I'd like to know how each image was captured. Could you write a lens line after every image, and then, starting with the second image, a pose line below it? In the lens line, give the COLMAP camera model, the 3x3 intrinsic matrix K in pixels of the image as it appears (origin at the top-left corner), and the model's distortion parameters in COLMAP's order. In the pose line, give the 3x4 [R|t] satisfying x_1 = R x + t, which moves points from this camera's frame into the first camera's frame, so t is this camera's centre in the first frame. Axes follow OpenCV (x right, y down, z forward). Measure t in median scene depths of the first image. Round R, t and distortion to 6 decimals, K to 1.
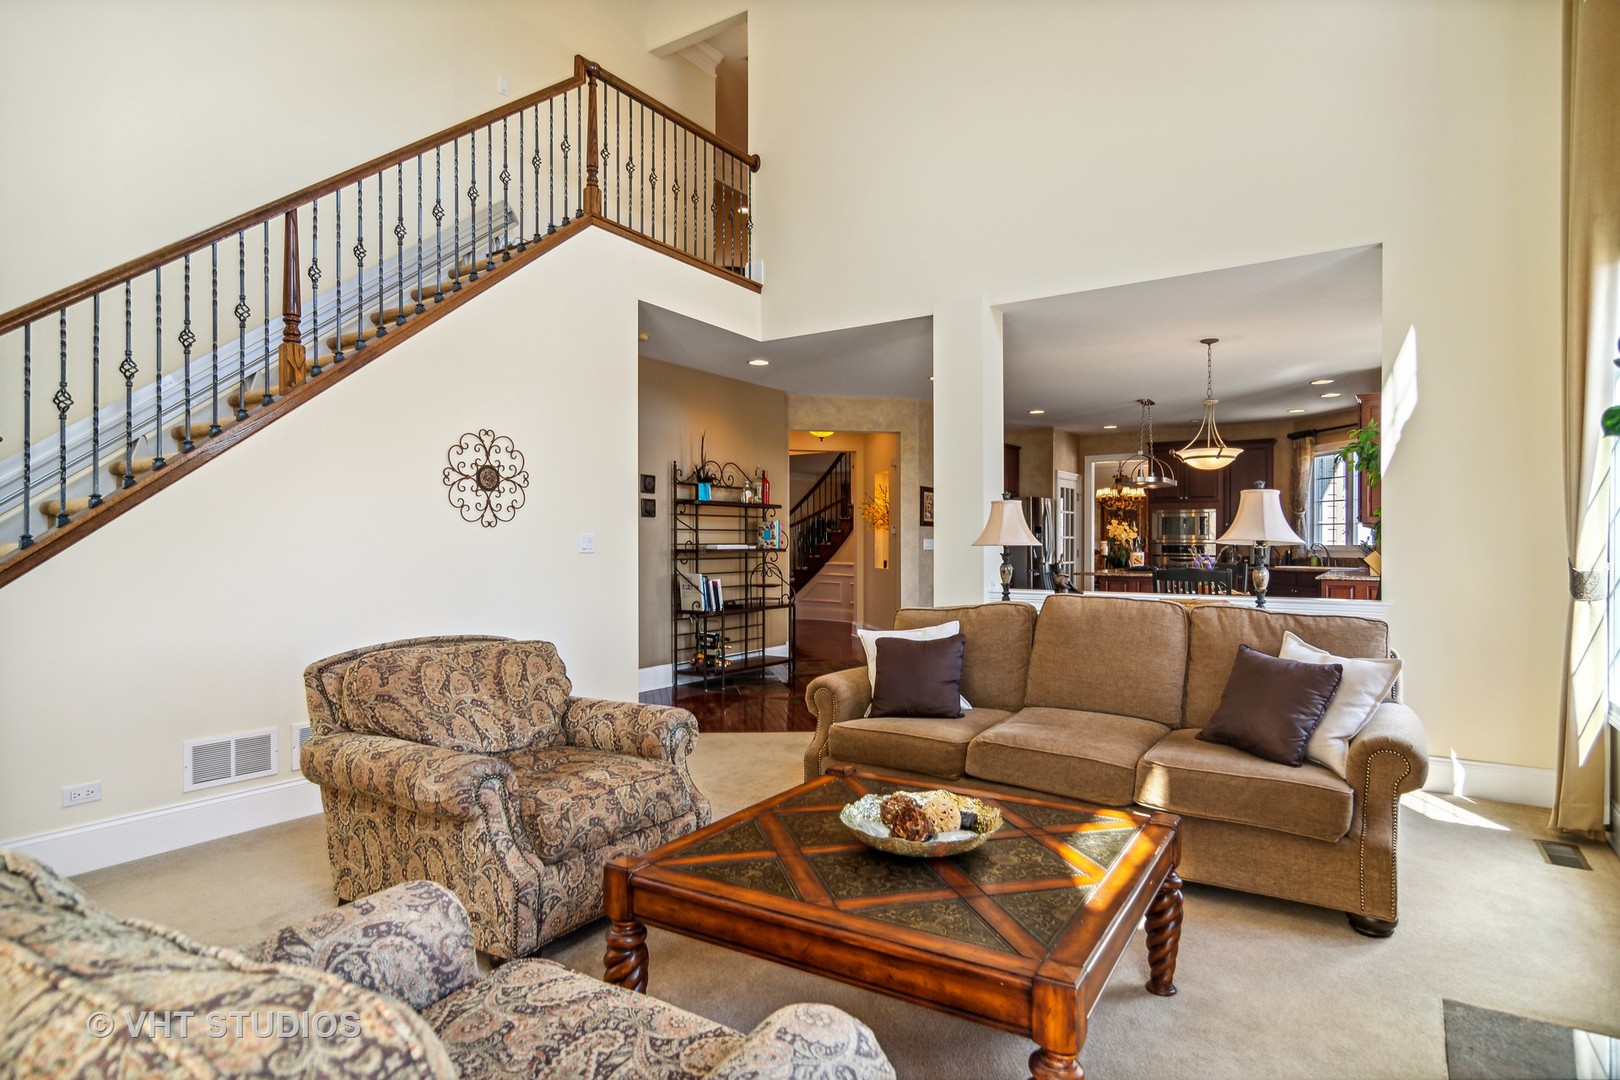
lens RADIAL K [[879.4, 0, 807.3], [0, 879.4, 545.7], [0, 0, 1]] dist [0.003088, -0.000392]
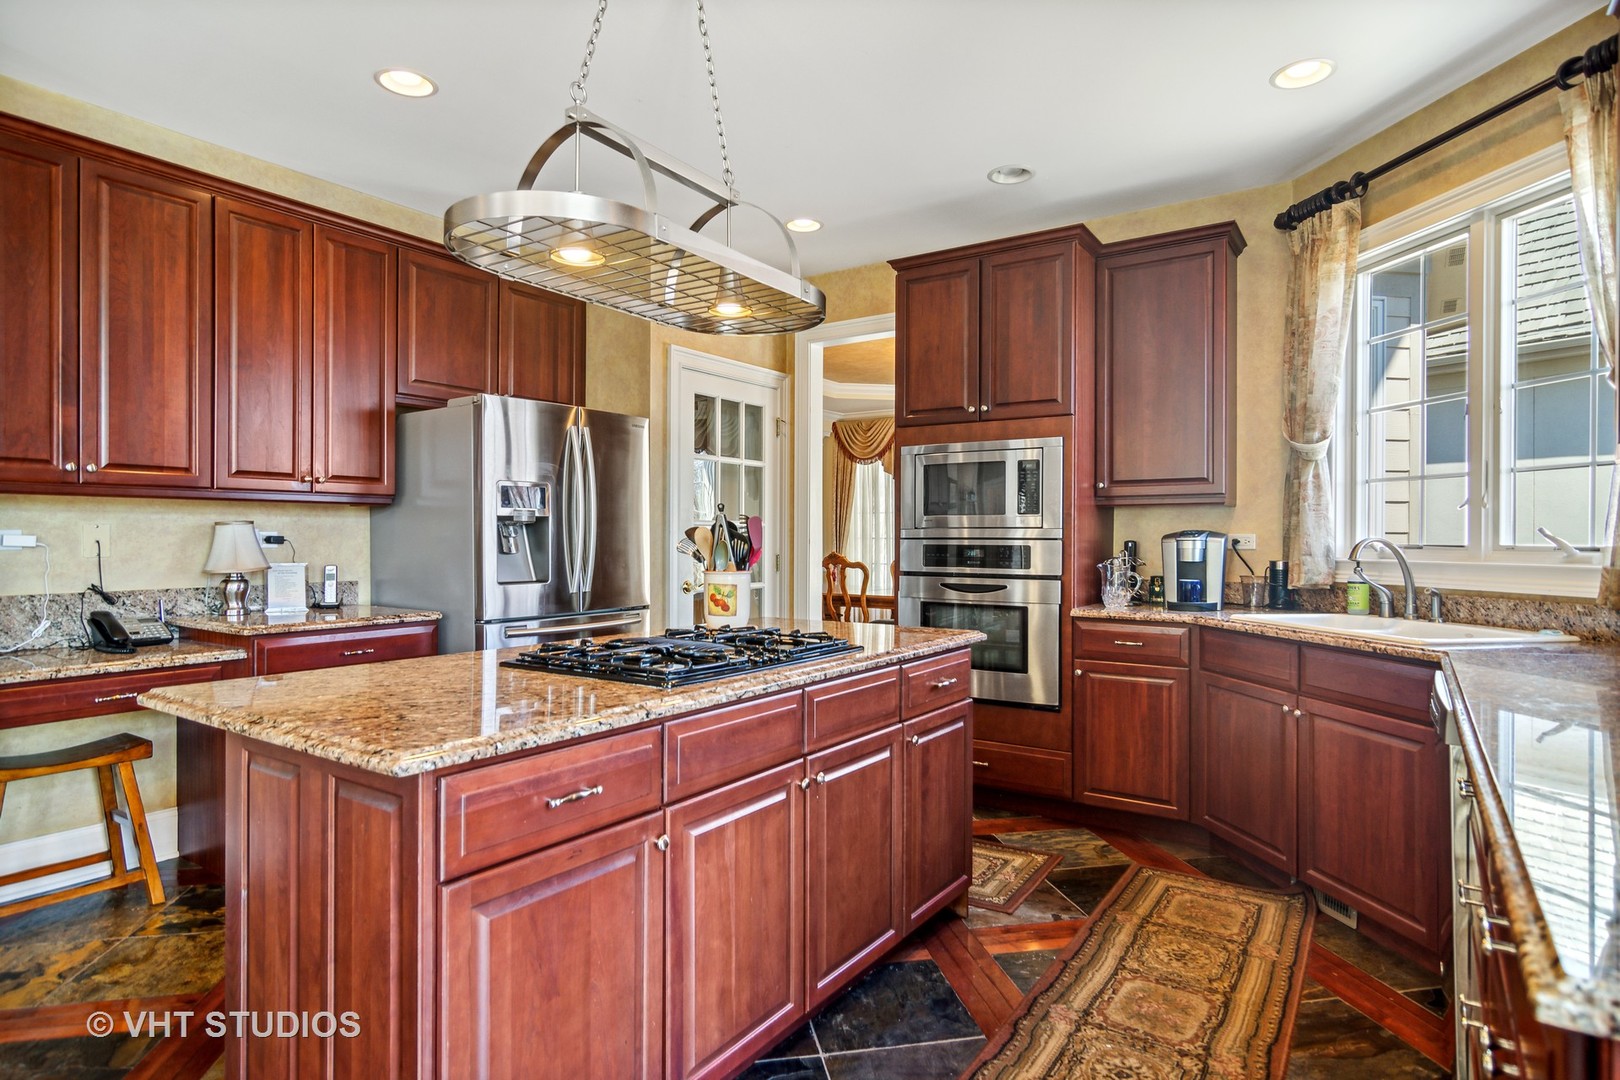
lens RADIAL K [[879.4, 0, 810.9], [0, 879.4, 536.2], [0, 0, 1]] dist [0.003088, -0.000392]
pose [[0.999920, 0.003015, -0.012287, 0.378409], [-0.003076, 0.999983, -0.004941, -0.001764], [0.012272, 0.004979, 0.999912, 0.672205]]
